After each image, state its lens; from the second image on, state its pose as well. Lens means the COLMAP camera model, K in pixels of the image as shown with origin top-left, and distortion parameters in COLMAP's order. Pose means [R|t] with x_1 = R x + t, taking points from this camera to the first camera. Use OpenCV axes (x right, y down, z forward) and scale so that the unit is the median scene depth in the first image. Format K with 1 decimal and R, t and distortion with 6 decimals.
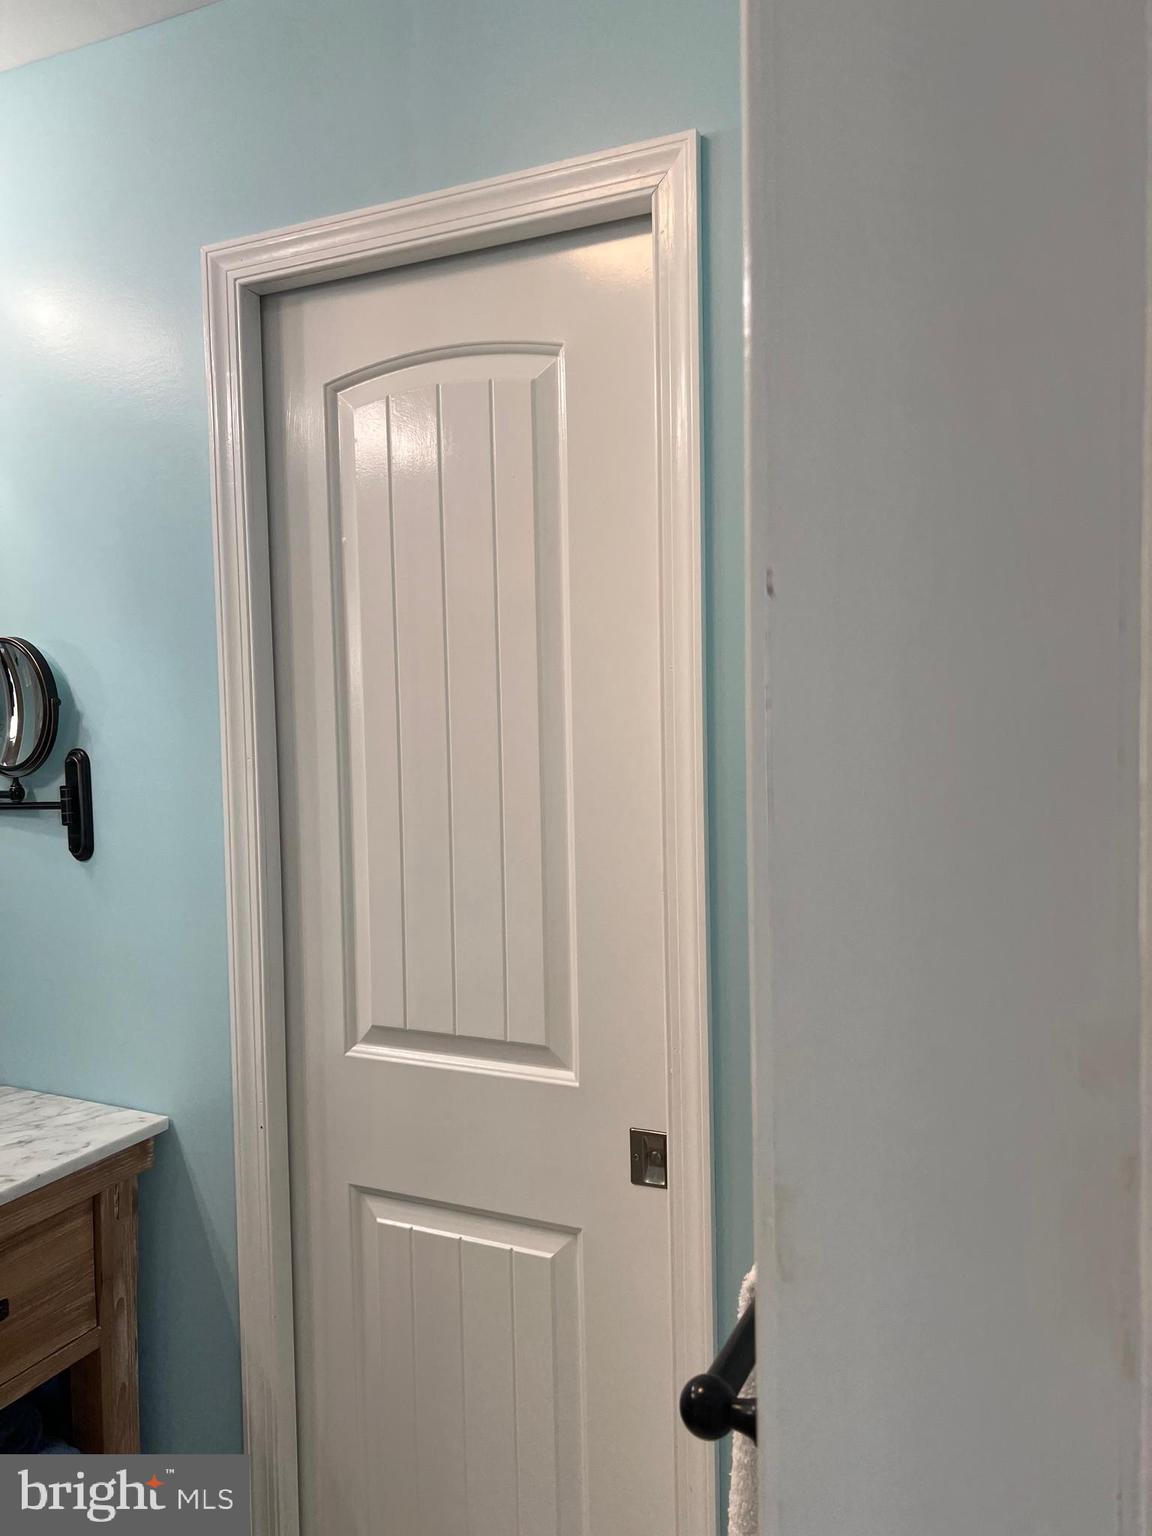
lens RADIAL K [[1151.1, 0, 583.9], [0, 1151.1, 778.6], [0, 0, 1]] dist [0.031891, -0.041541]
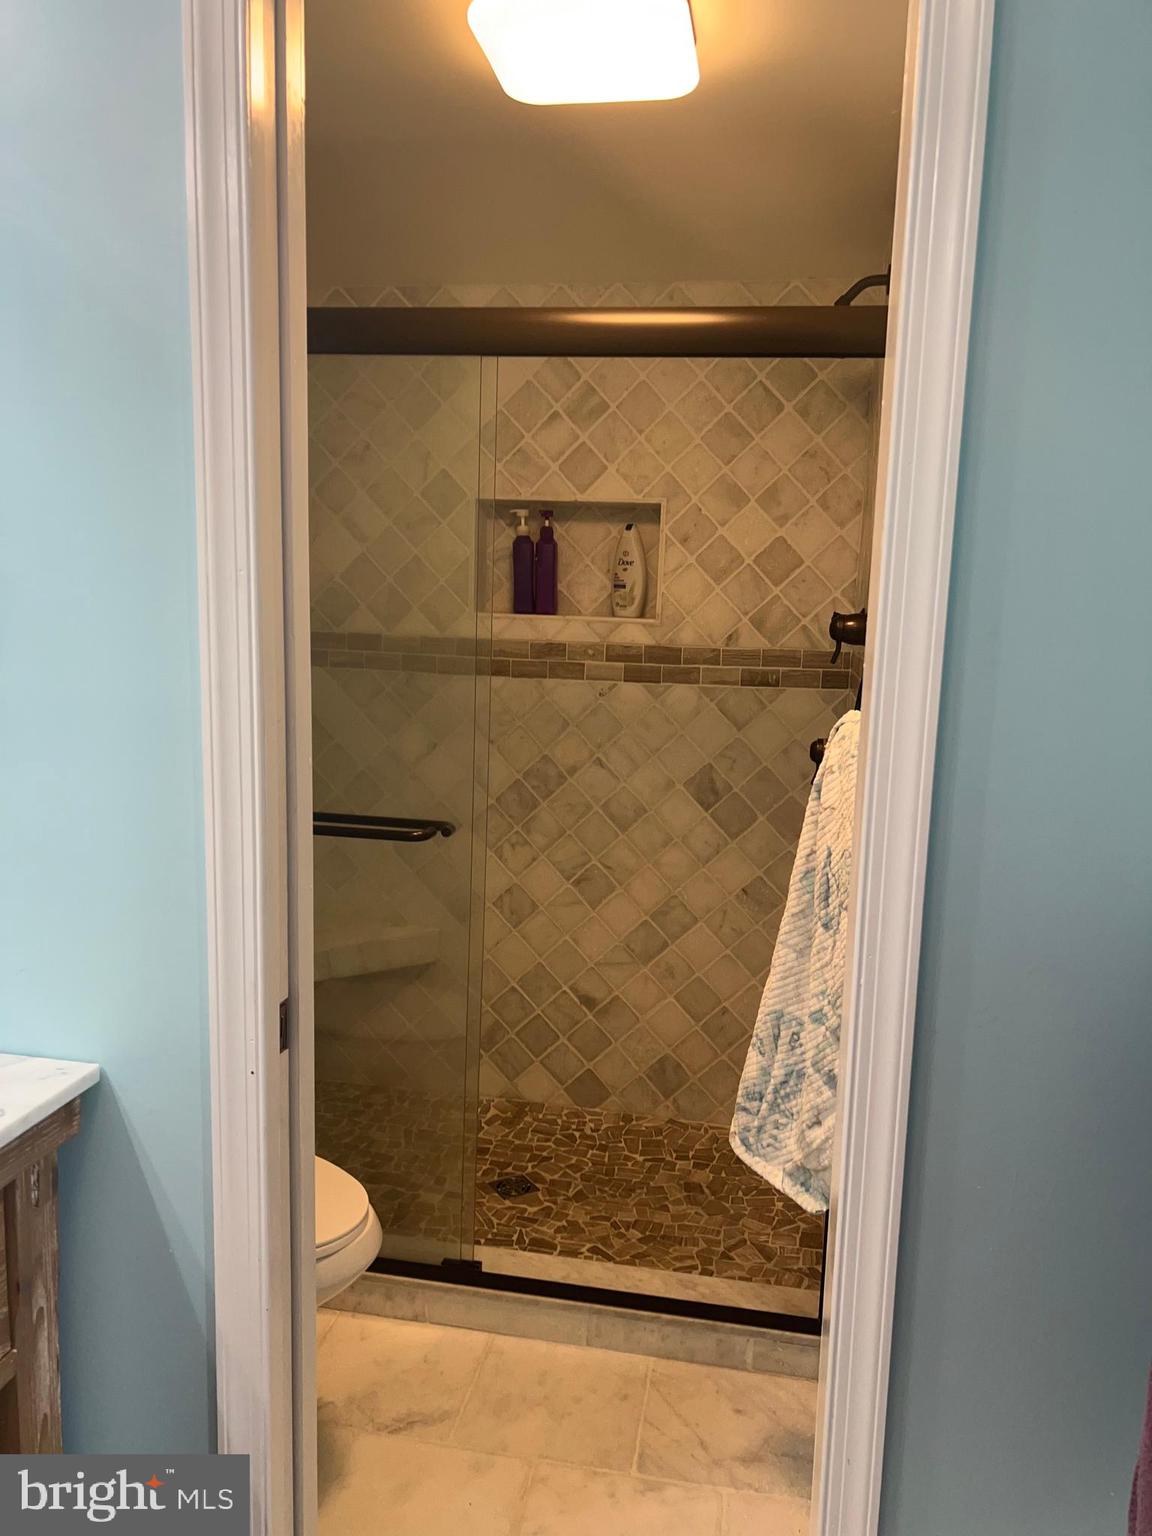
lens RADIAL K [[1151.1, 0, 597.4], [0, 1151.1, 800.8], [0, 0, 1]] dist [0.031891, -0.041541]
pose [[0.960238, 0.006496, 0.279108, -0.326452], [-0.039021, 0.993039, 0.111137, 0.039989], [-0.276443, -0.117609, 0.953807, 0.290448]]
